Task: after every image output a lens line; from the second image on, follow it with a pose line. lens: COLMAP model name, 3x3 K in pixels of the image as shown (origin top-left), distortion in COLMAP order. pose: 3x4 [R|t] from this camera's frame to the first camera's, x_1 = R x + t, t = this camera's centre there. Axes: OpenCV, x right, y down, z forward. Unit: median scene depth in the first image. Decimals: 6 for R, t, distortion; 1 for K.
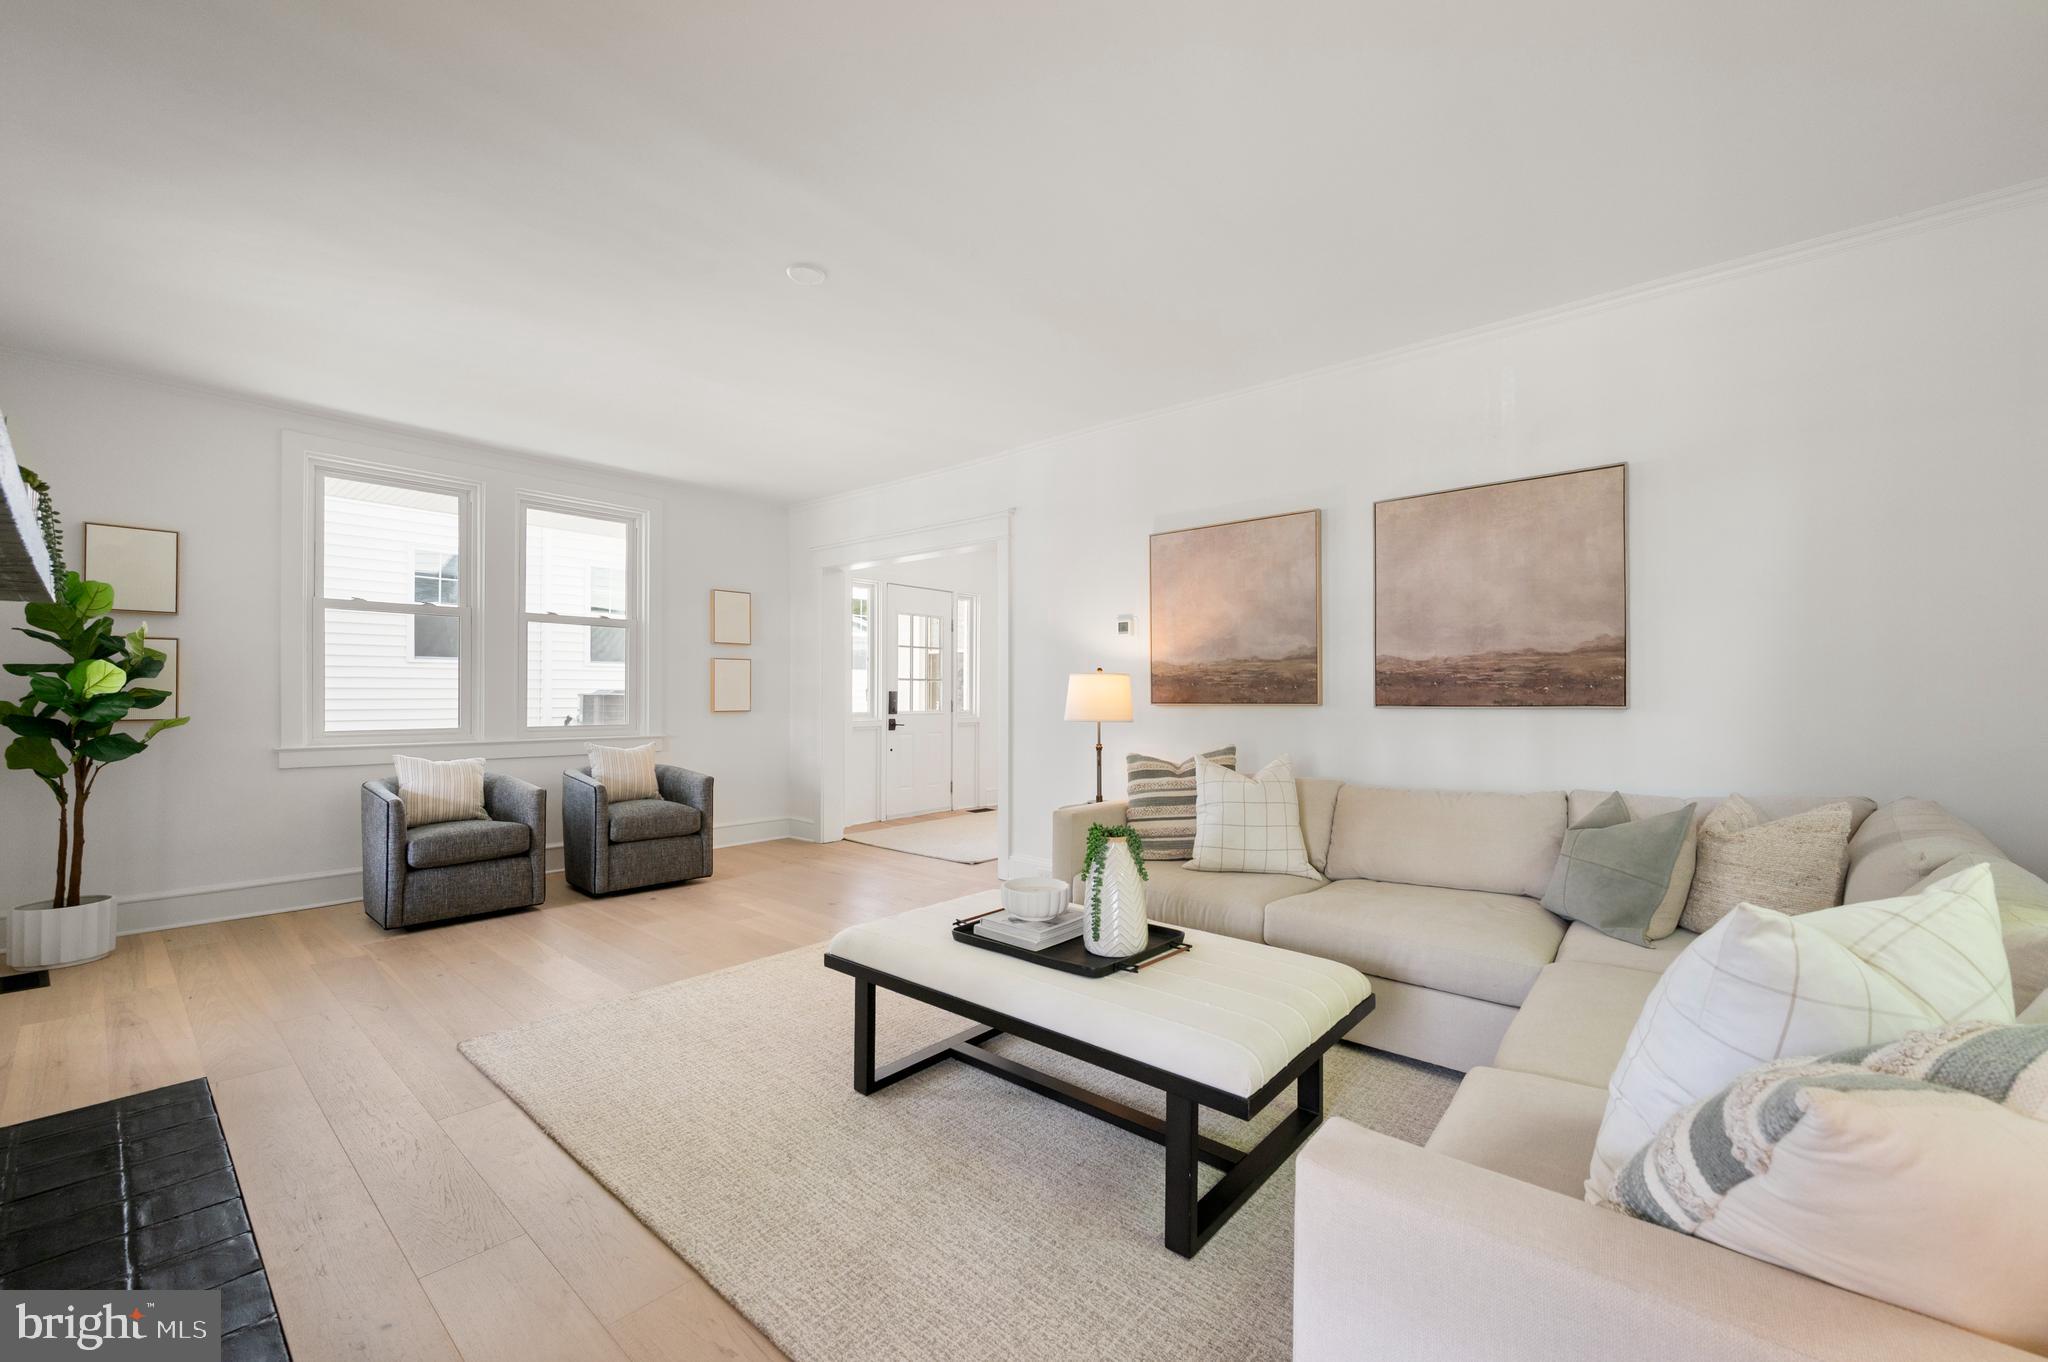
lens RADIAL K [[810.8, 0, 1030.6], [0, 810.8, 696.4], [0, 0, 1]] dist [-0.002477, 0.000034]
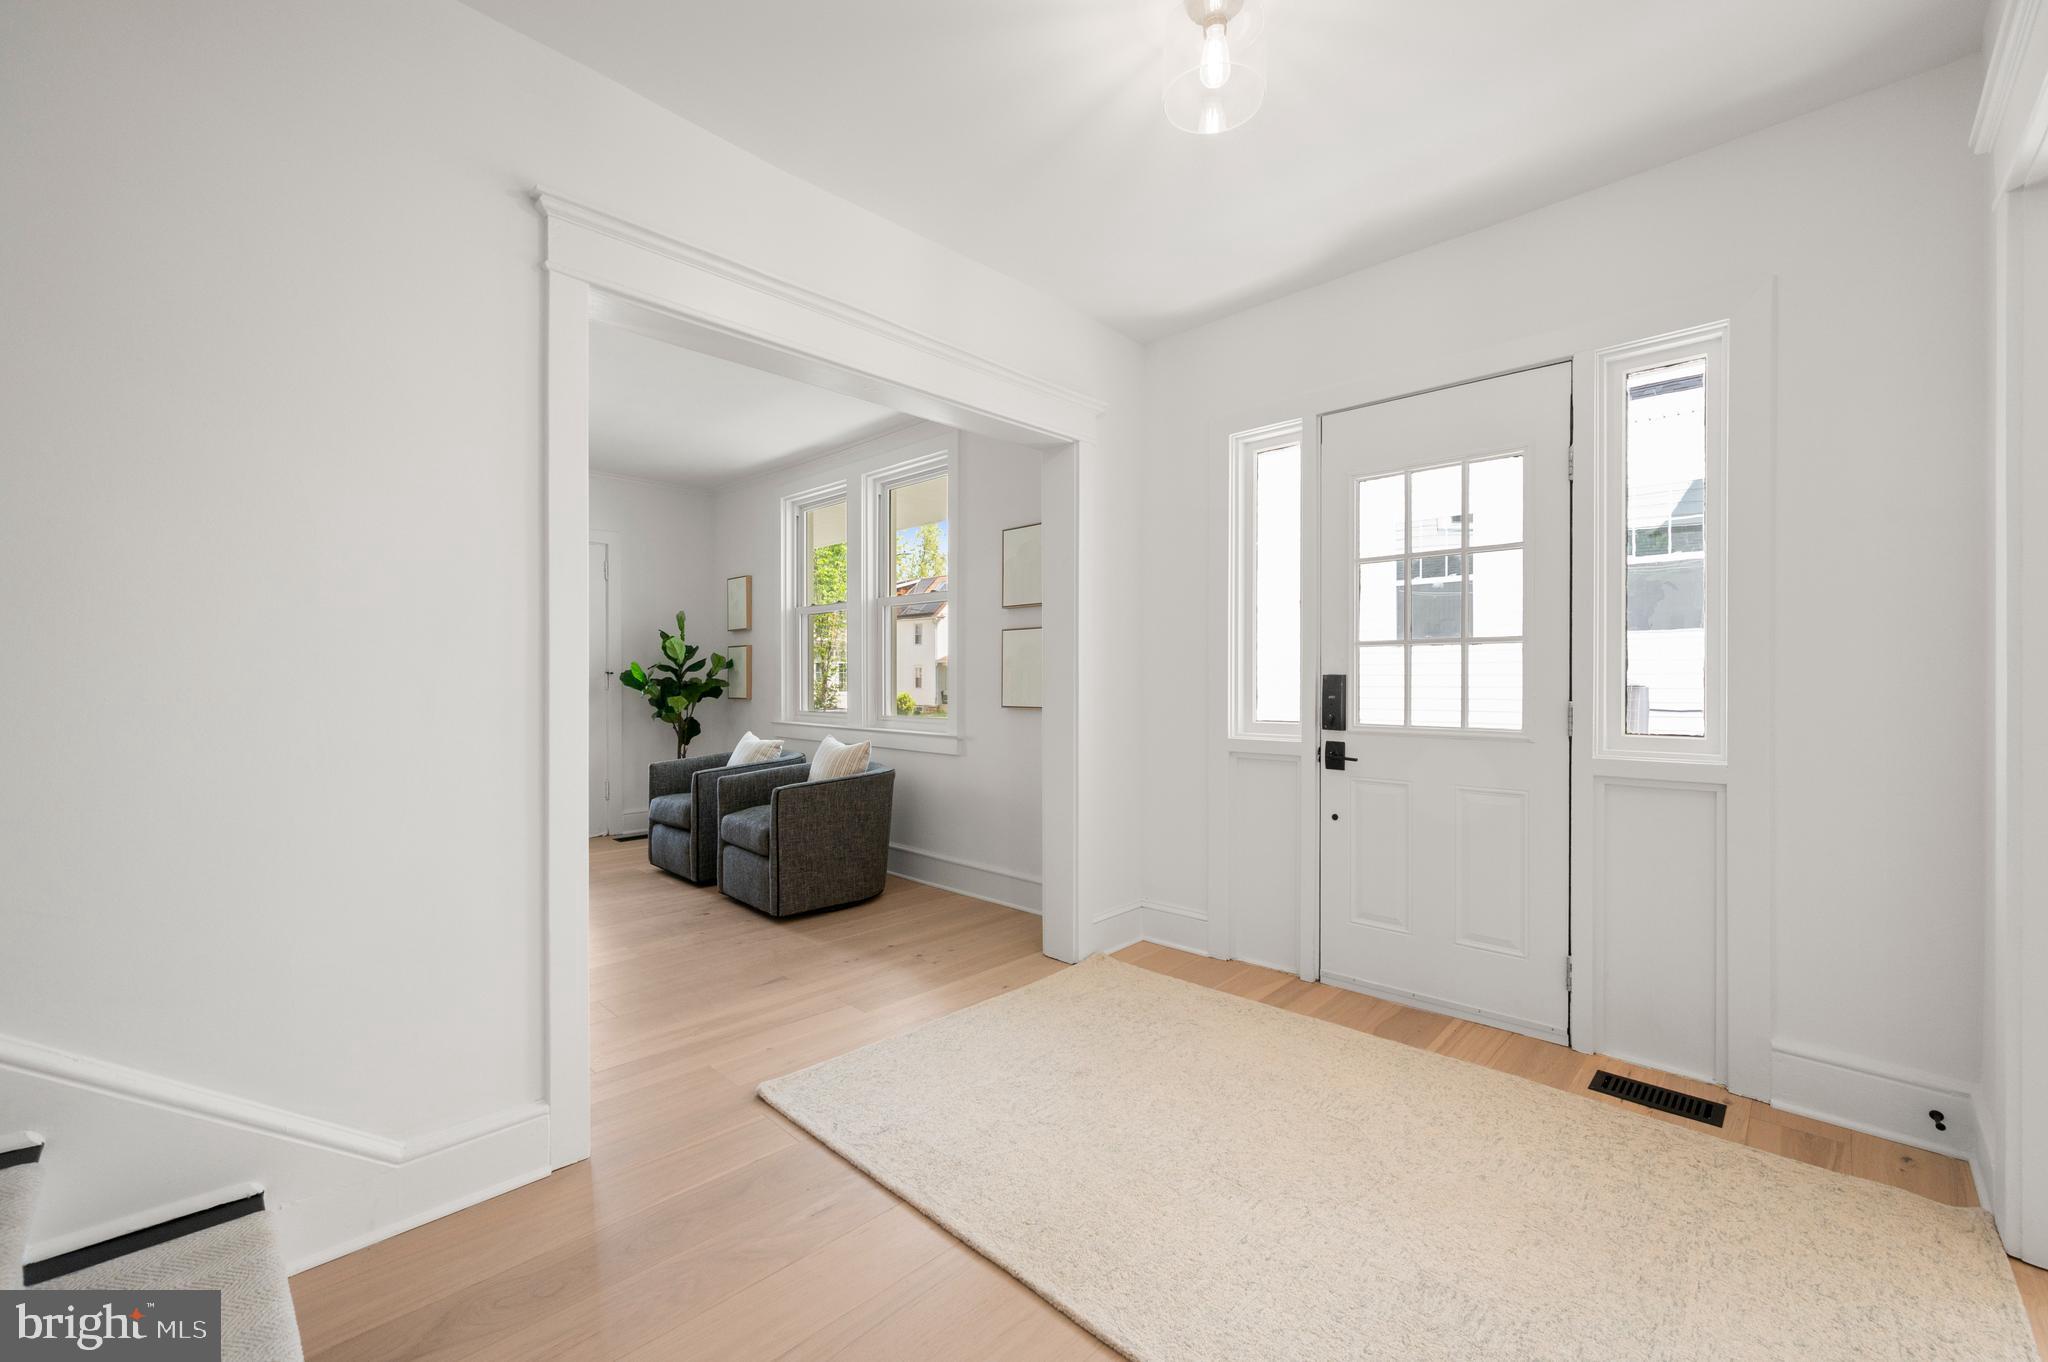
lens RADIAL K [[835.7, 0, 1024.0], [0, 835.7, 681.0], [0, 0, 1]] dist [-0.001030, -0.000075]
pose [[-0.063517, -0.000624, -0.997981, 0.389627], [0.000401, 1.000000, -0.000651, -0.003915], [0.997981, -0.000441, -0.063517, 1.296907]]
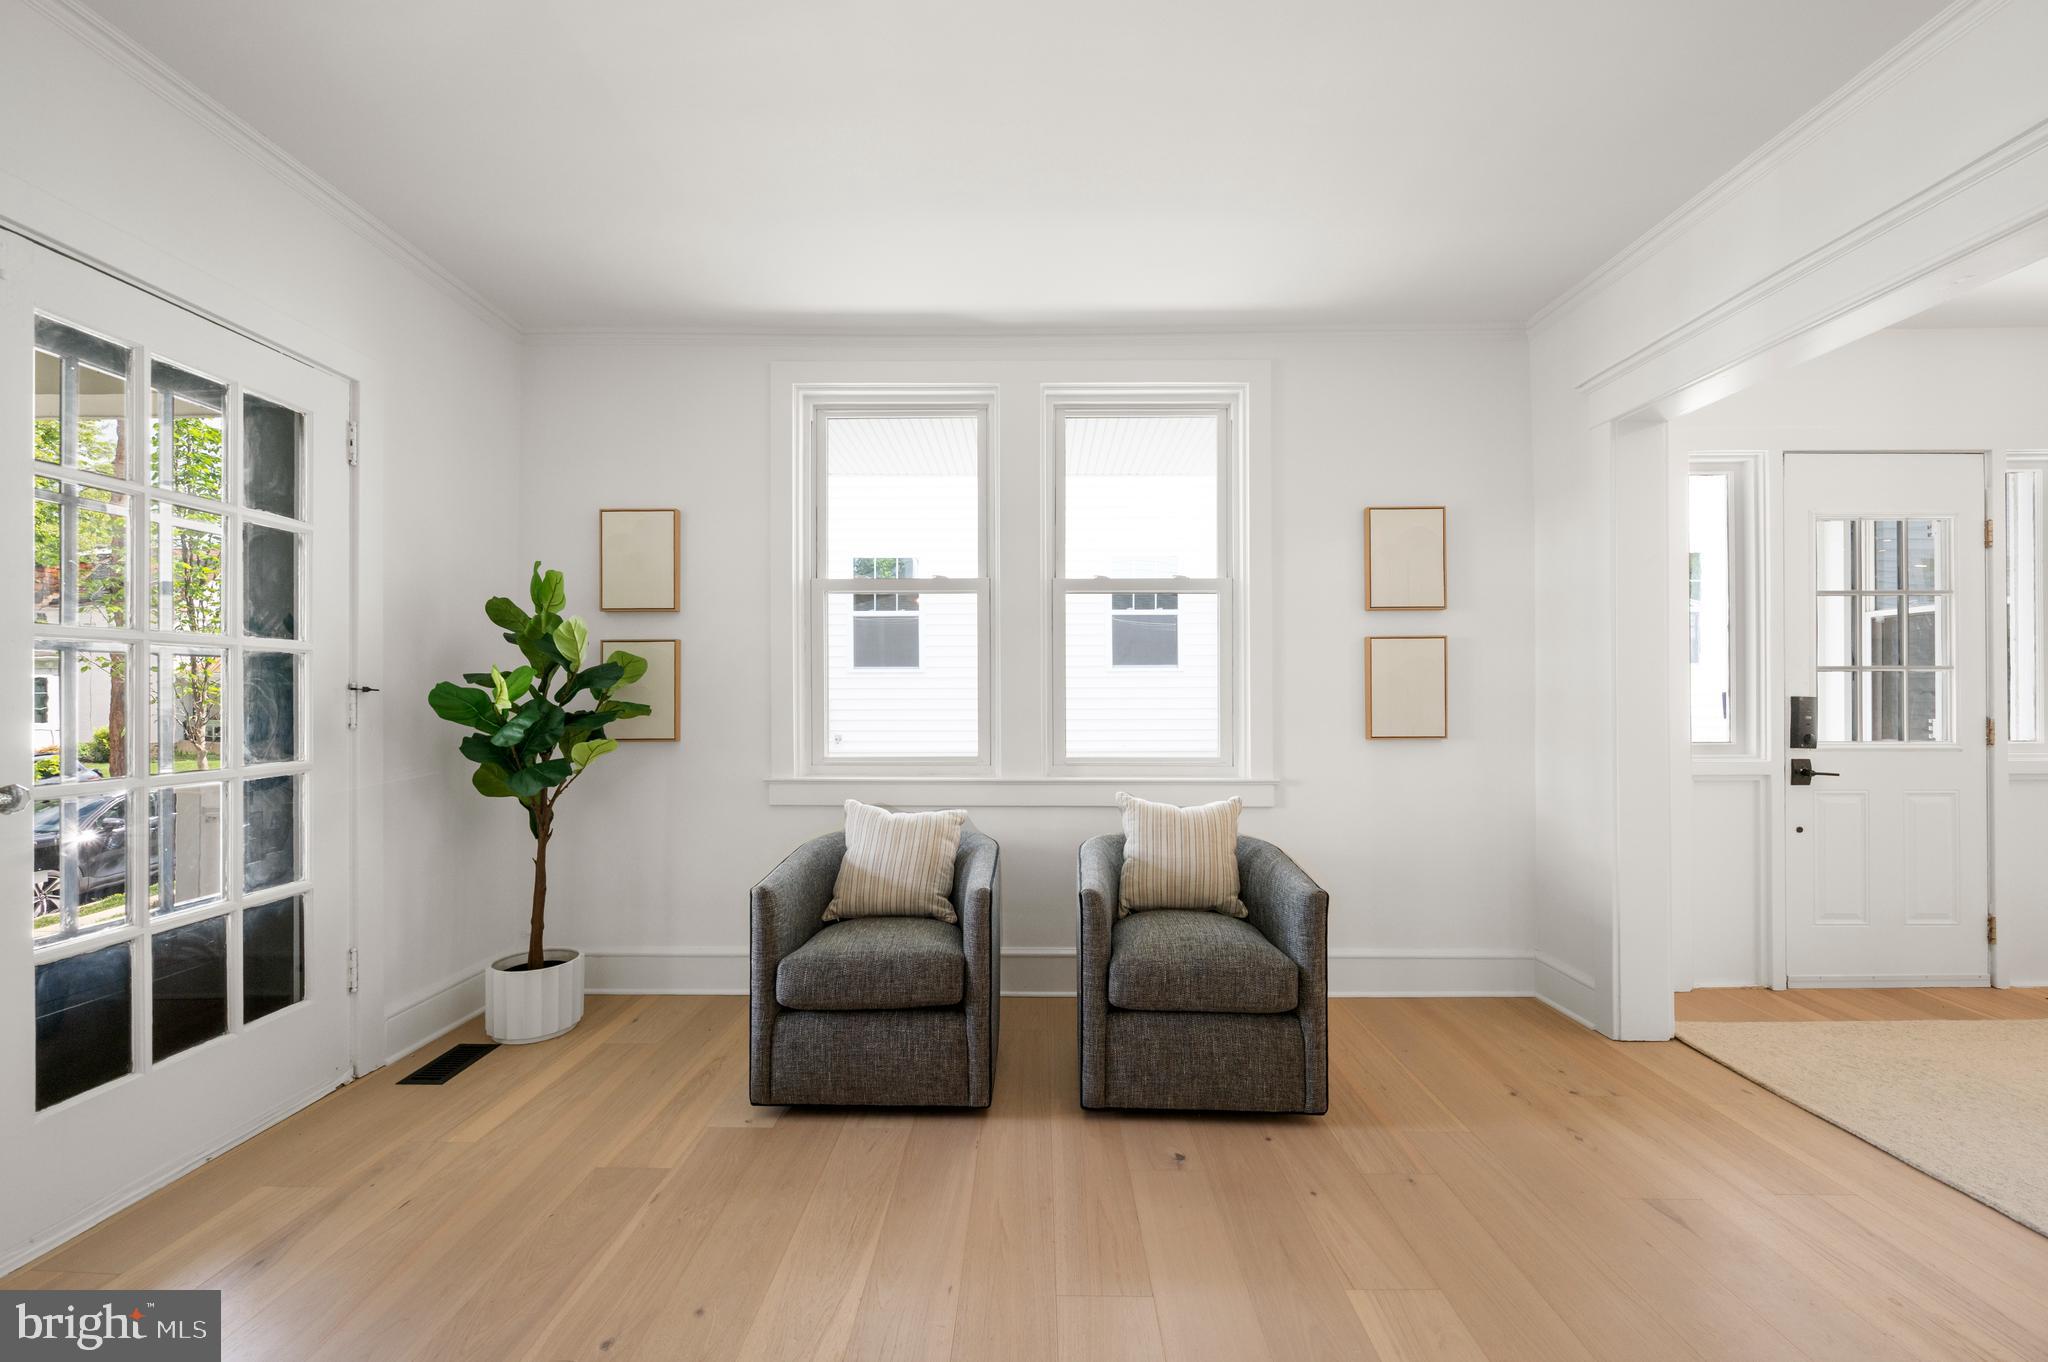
lens RADIAL K [[810.8, 0, 1030.6], [0, 810.8, 696.4], [0, 0, 1]] dist [-0.002477, 0.000034]
pose [[0.646238, -0.009564, -0.763076, -0.157442], [0.002308, 0.999941, -0.010577, -0.003959], [0.763132, 0.005074, 0.646222, 0.590768]]
